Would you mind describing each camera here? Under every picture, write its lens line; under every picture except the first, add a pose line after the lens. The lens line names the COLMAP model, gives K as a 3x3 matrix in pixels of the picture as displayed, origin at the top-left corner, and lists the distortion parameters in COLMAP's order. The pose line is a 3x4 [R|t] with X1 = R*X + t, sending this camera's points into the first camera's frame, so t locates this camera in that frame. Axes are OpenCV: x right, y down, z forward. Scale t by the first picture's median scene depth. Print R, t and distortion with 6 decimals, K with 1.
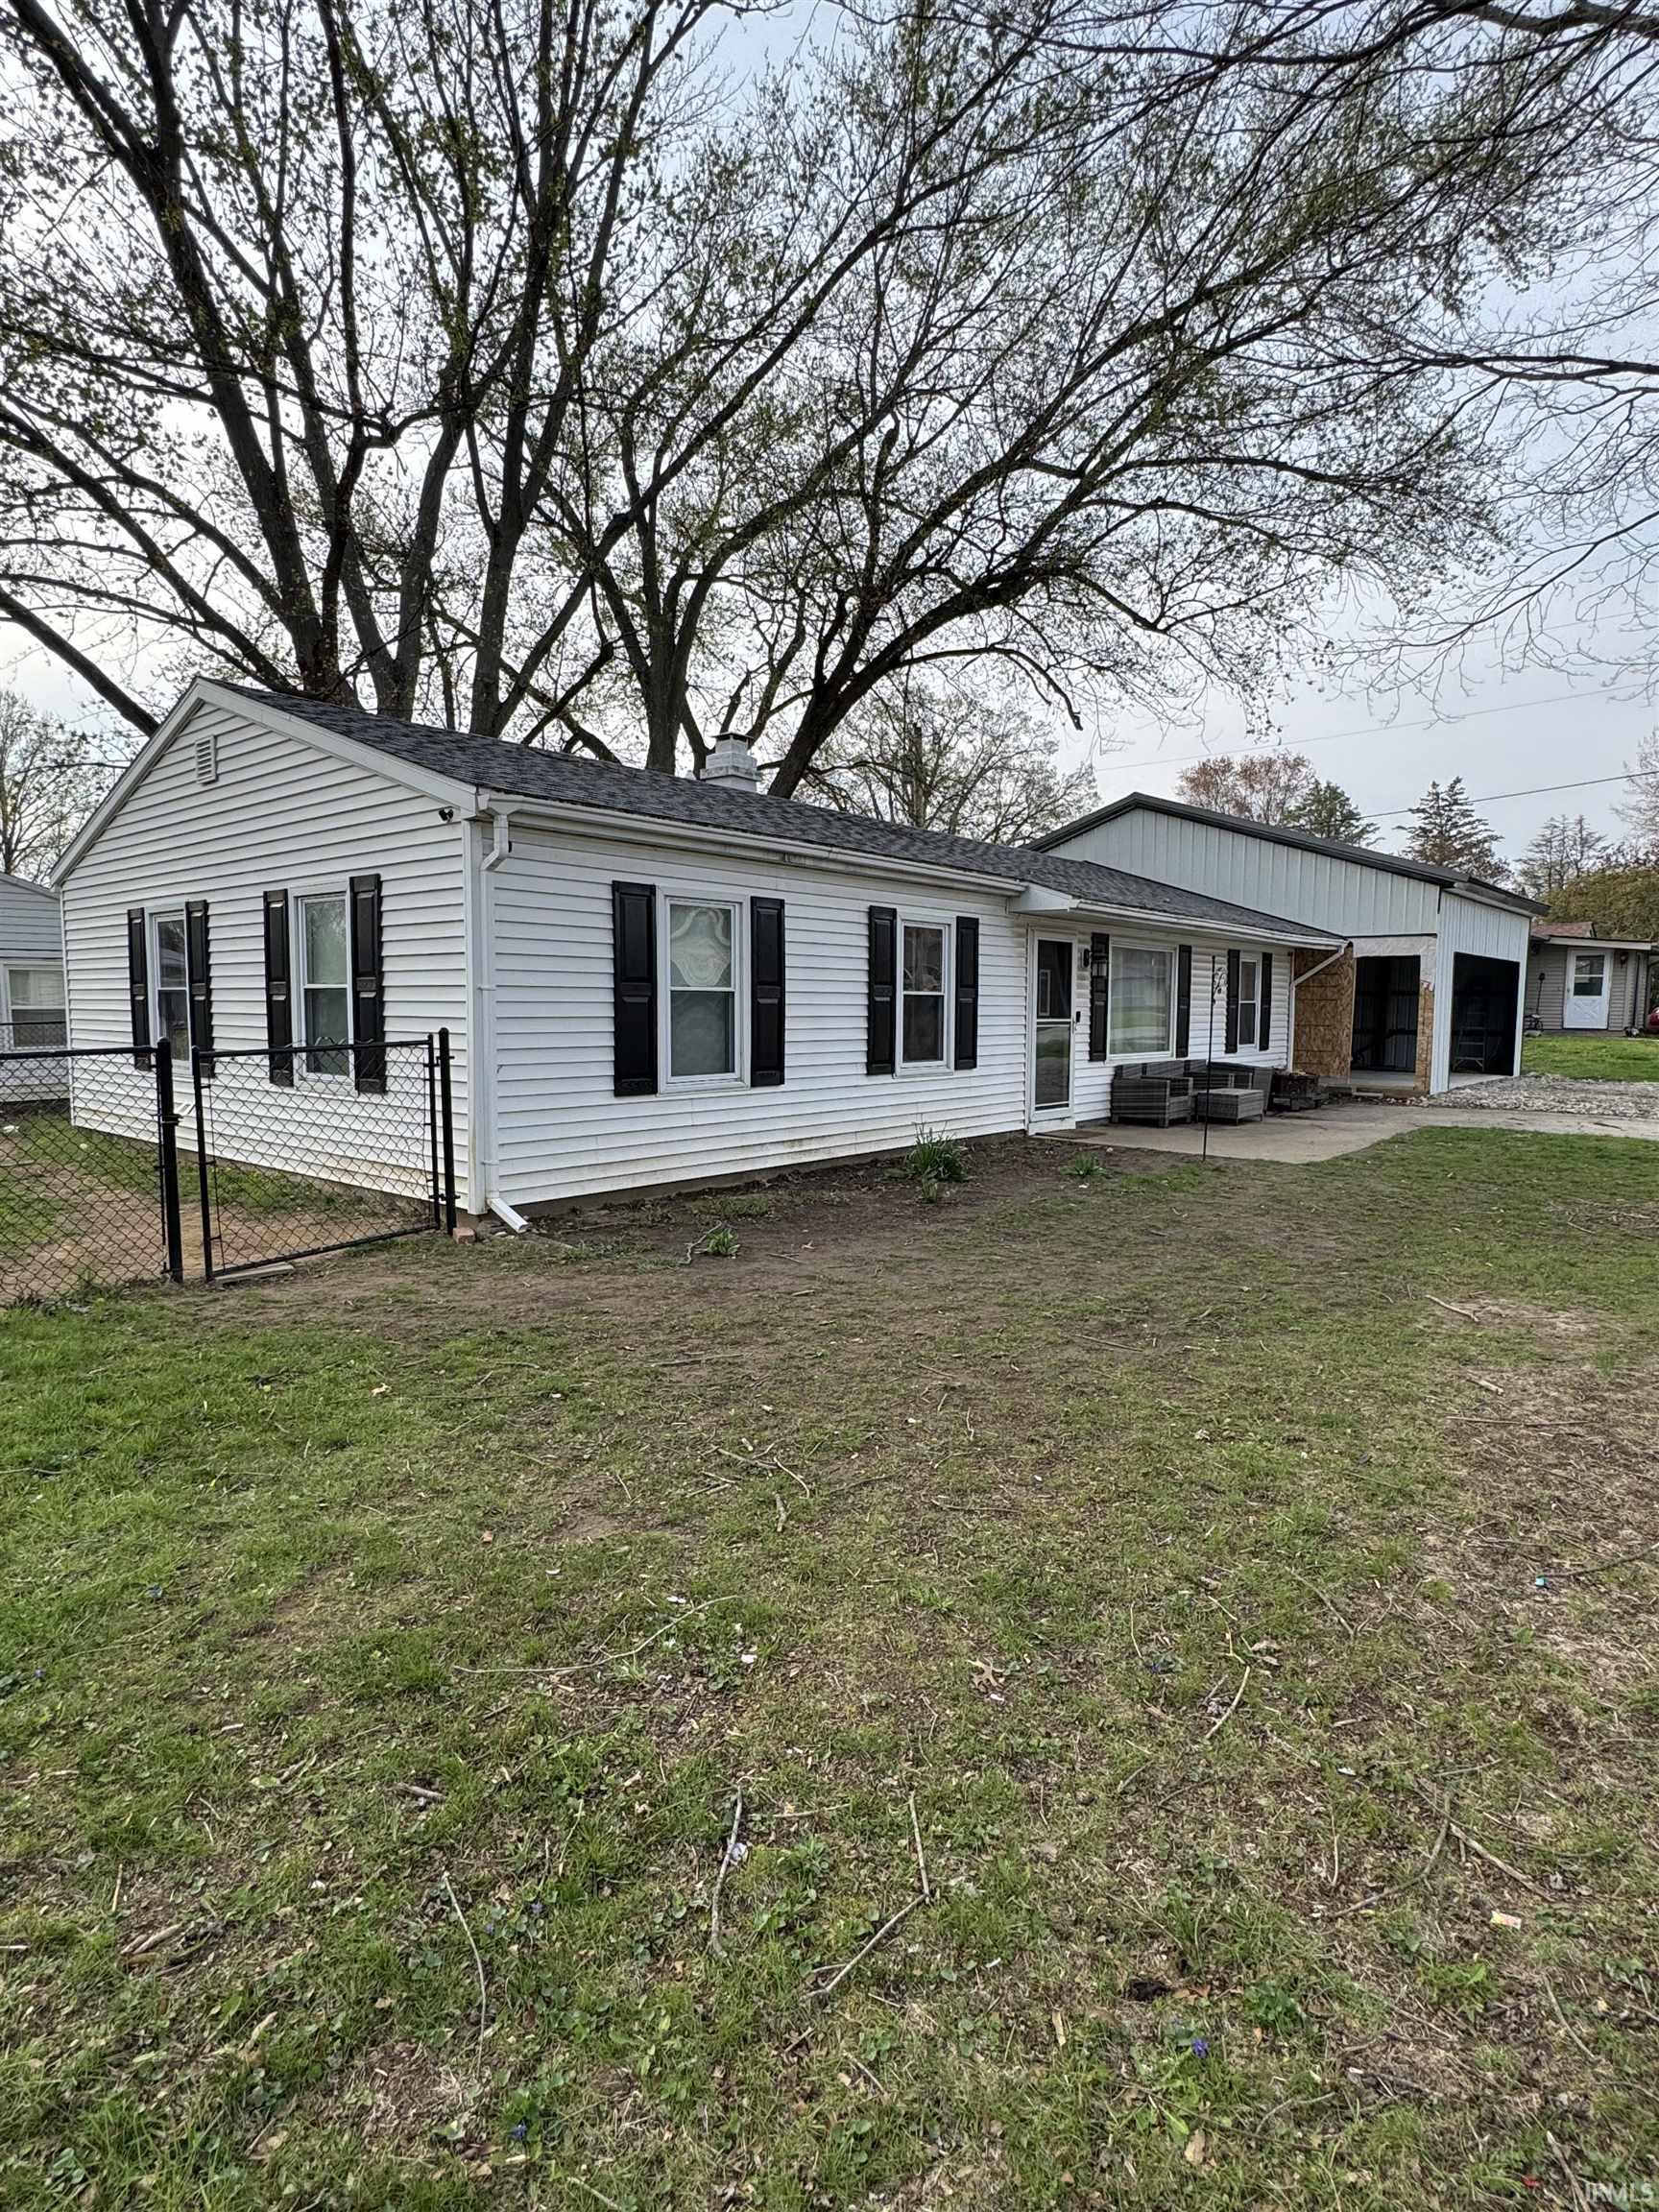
lens RADIAL K [[1157.5, 0, 829.7], [0, 1157.5, 1110.5], [0, 0, 1]] dist [-0.000208, -0.000002]
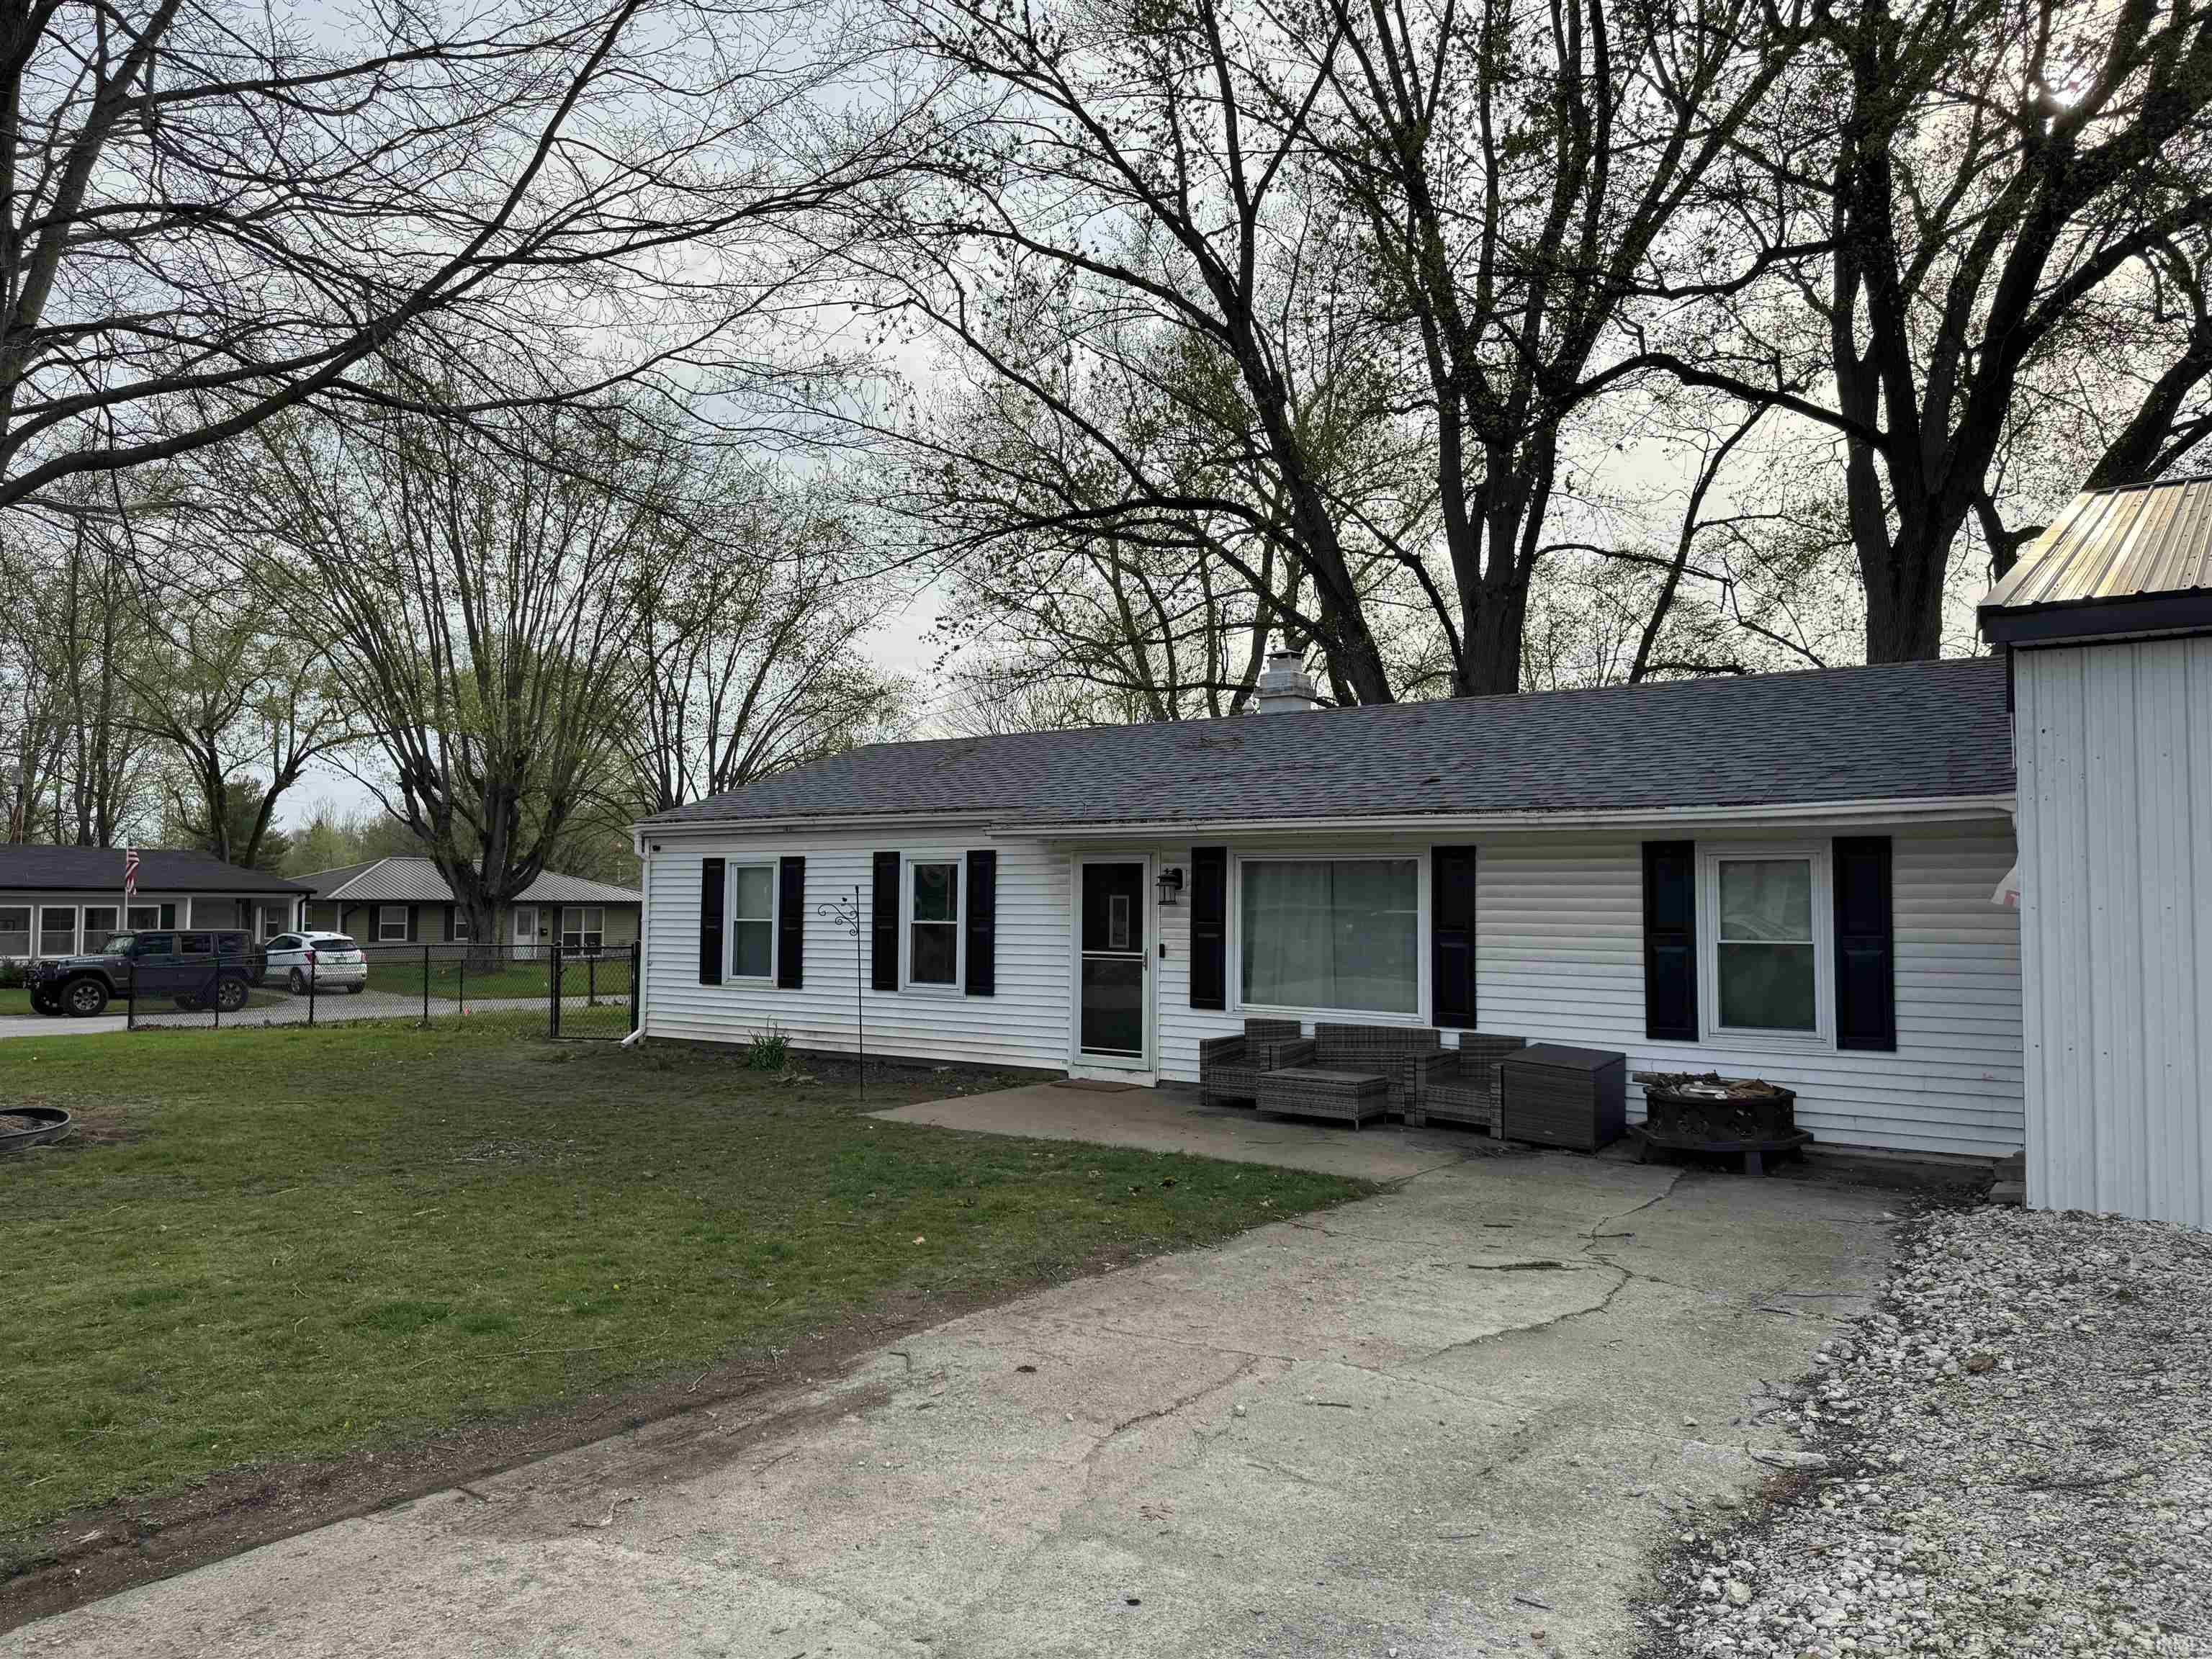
lens RADIAL K [[1549.1, 0, 1107.0], [0, 1549.1, 825.0], [0, 0, 1]] dist [0.006094, 0.000402]
pose [[0.072964, -0.050355, -0.996063, 1.636590], [-0.089290, 0.994384, -0.056811, -0.128518], [0.993330, 0.093084, 0.068058, 1.086503]]
